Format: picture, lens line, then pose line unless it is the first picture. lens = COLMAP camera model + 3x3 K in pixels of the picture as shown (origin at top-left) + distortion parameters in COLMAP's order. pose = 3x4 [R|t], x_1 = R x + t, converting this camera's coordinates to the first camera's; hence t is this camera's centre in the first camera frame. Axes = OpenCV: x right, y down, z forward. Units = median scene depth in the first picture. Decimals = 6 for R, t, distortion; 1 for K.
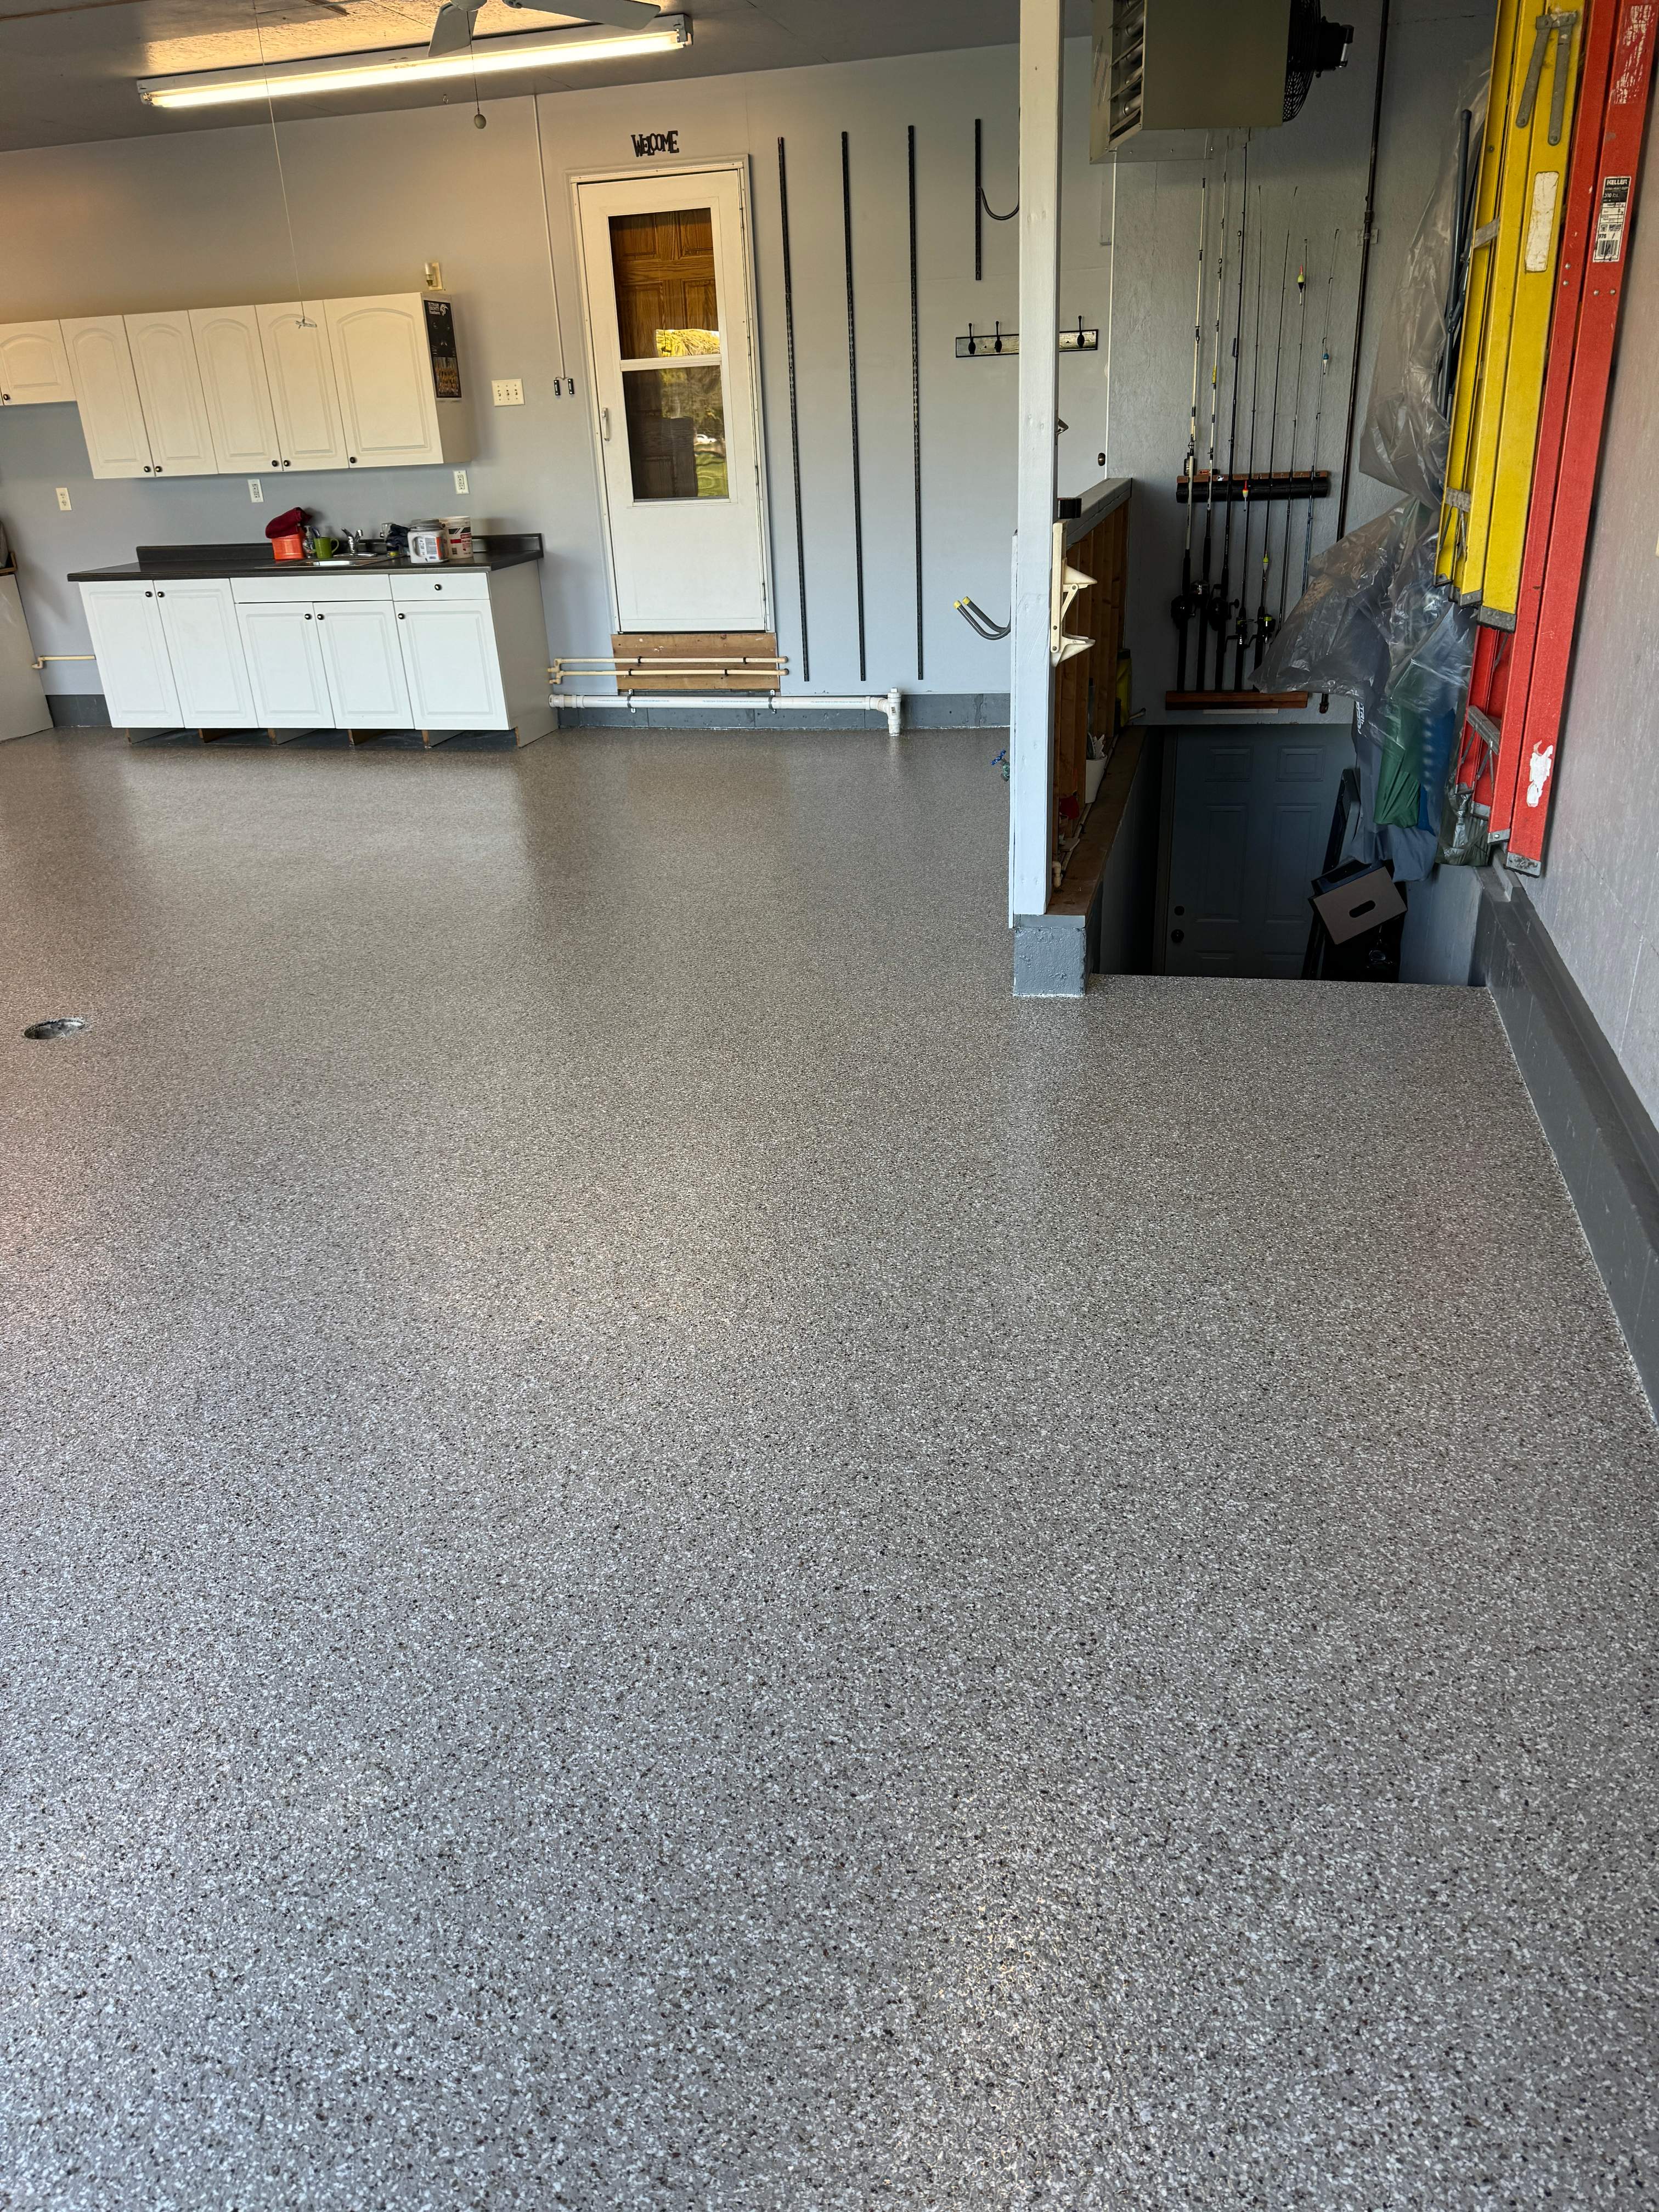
lens RADIAL K [[1549.9, 0, 820.4], [0, 1549.9, 1116.5], [0, 0, 1]] dist [0.051010, -0.064984]
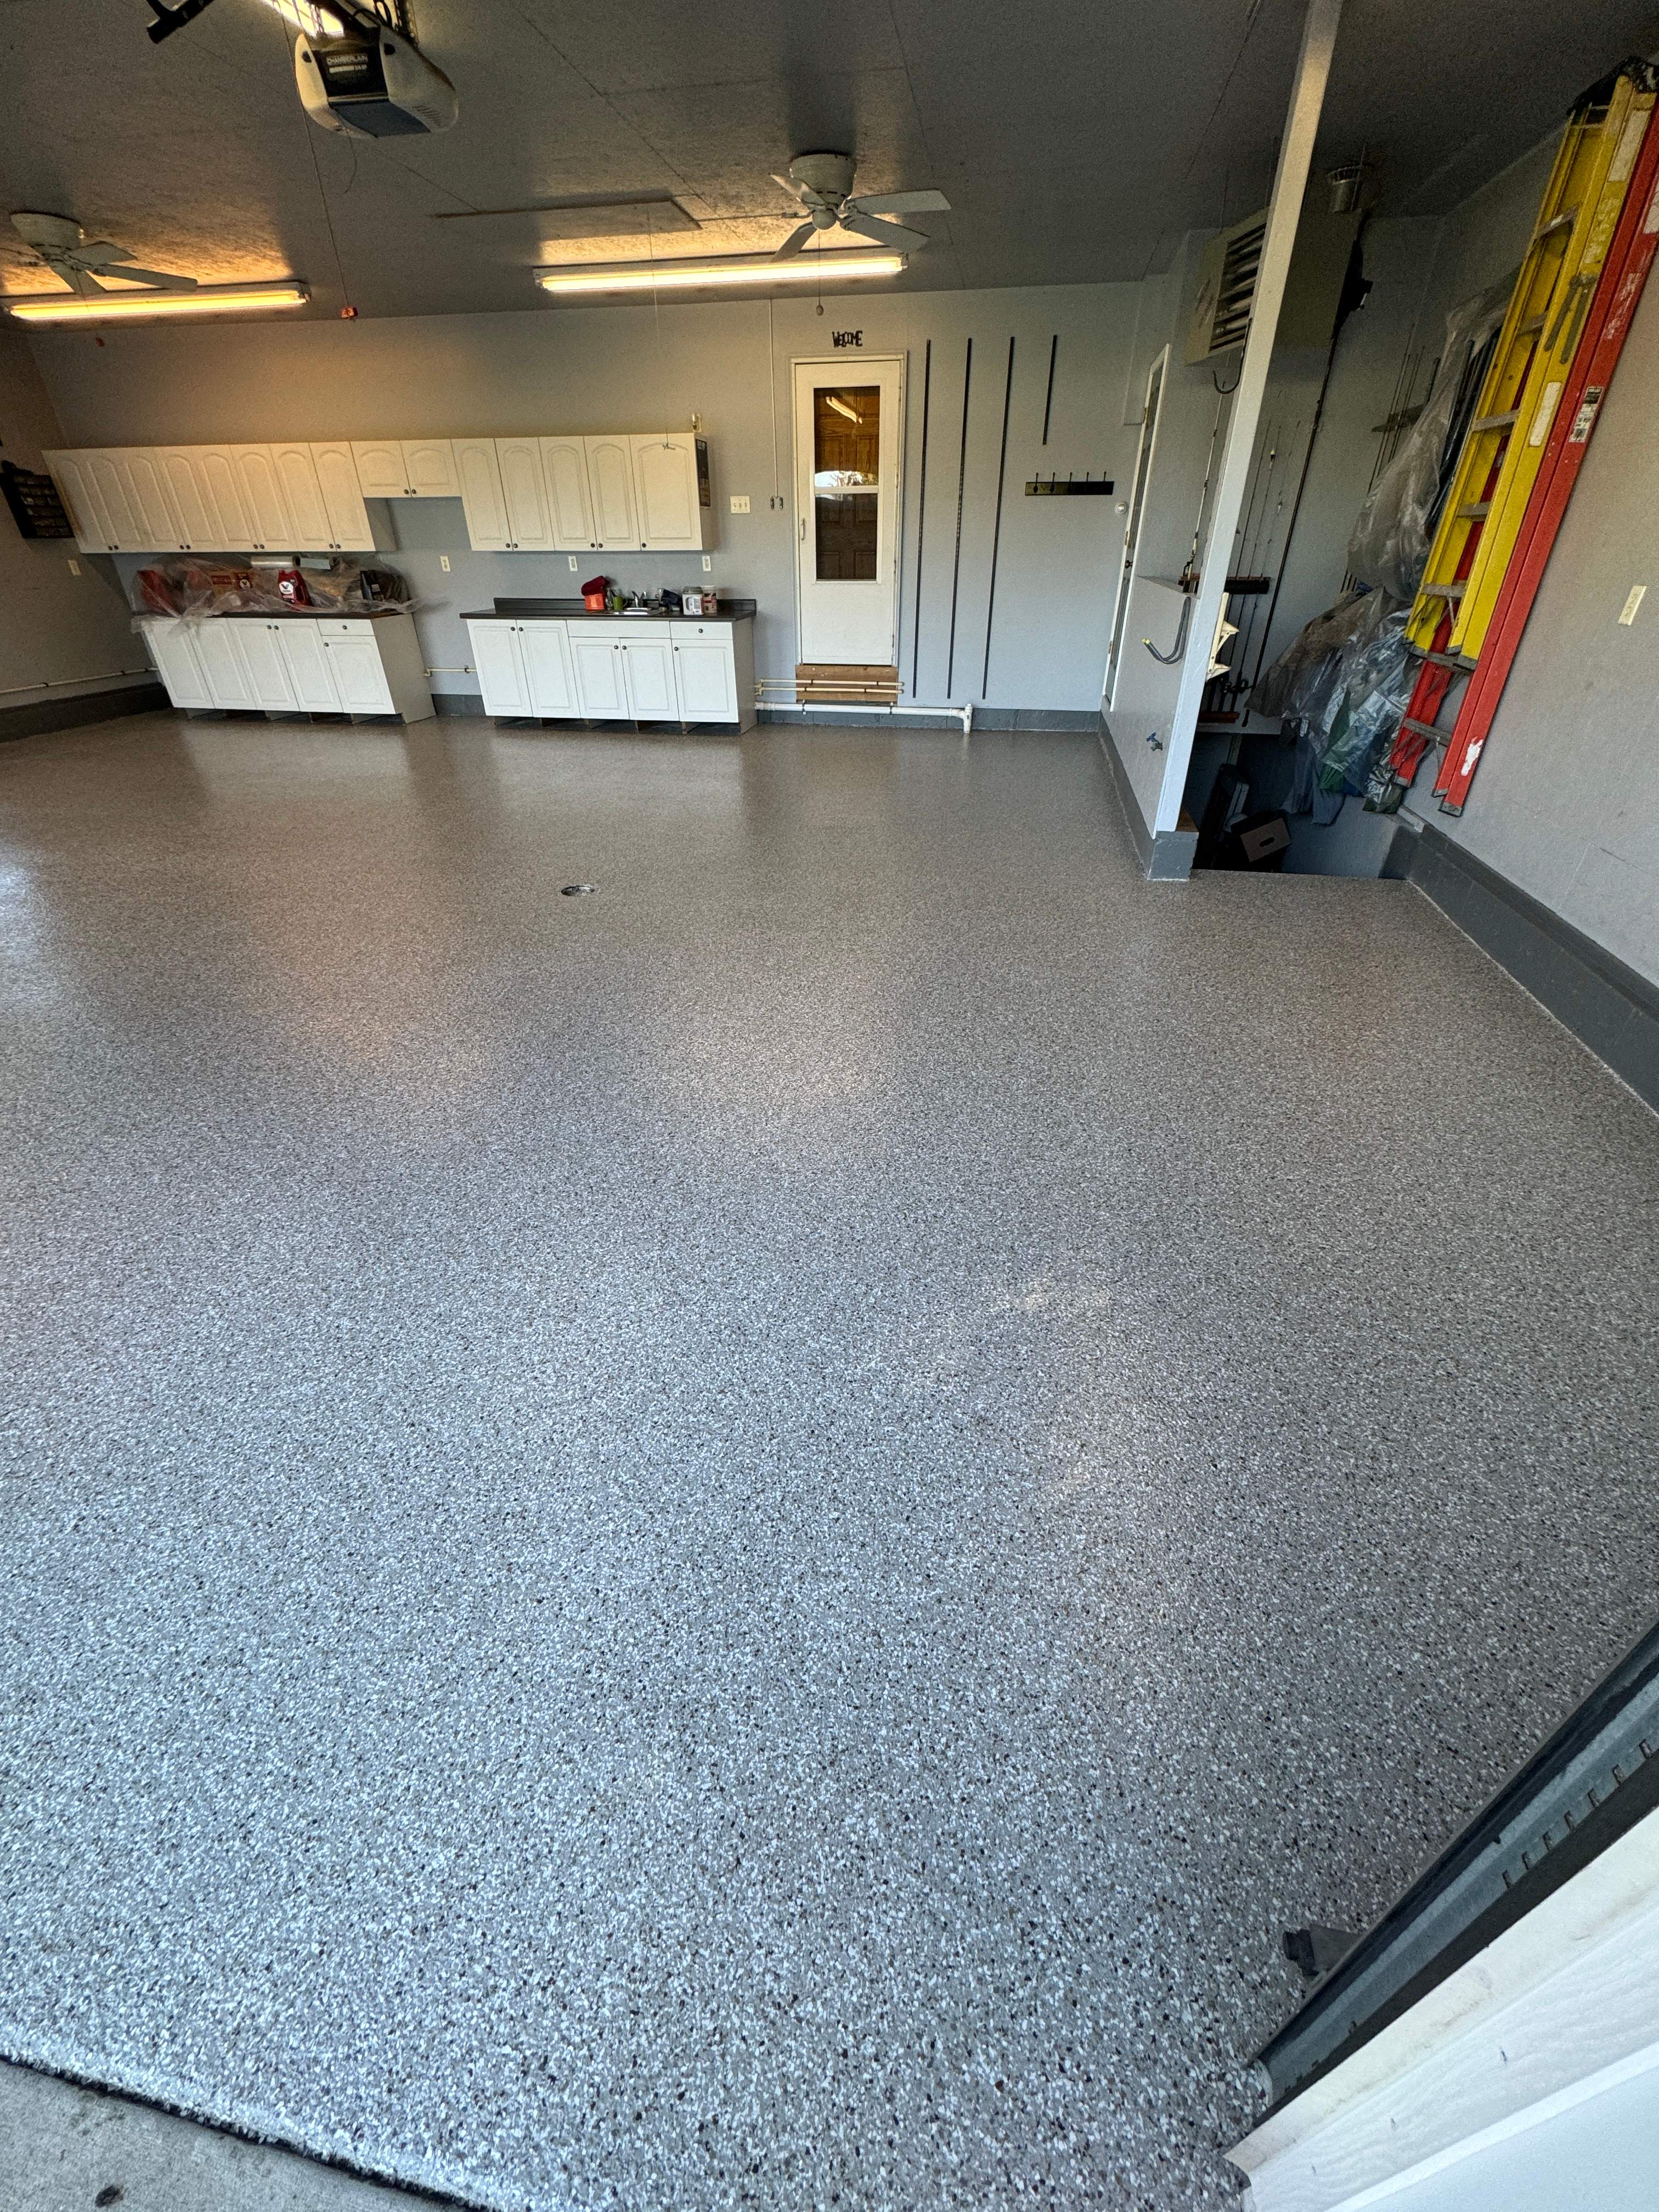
lens RADIAL K [[881.0, 0, 835.7], [0, 881.0, 1107.0], [0, 0, 1]] dist [-0.002455, 0.000575]
pose [[0.997134, 0.000957, 0.075648, -0.168322], [-0.012125, 0.989015, 0.147317, 0.019011], [-0.074676, -0.147812, 0.986192, 0.000200]]
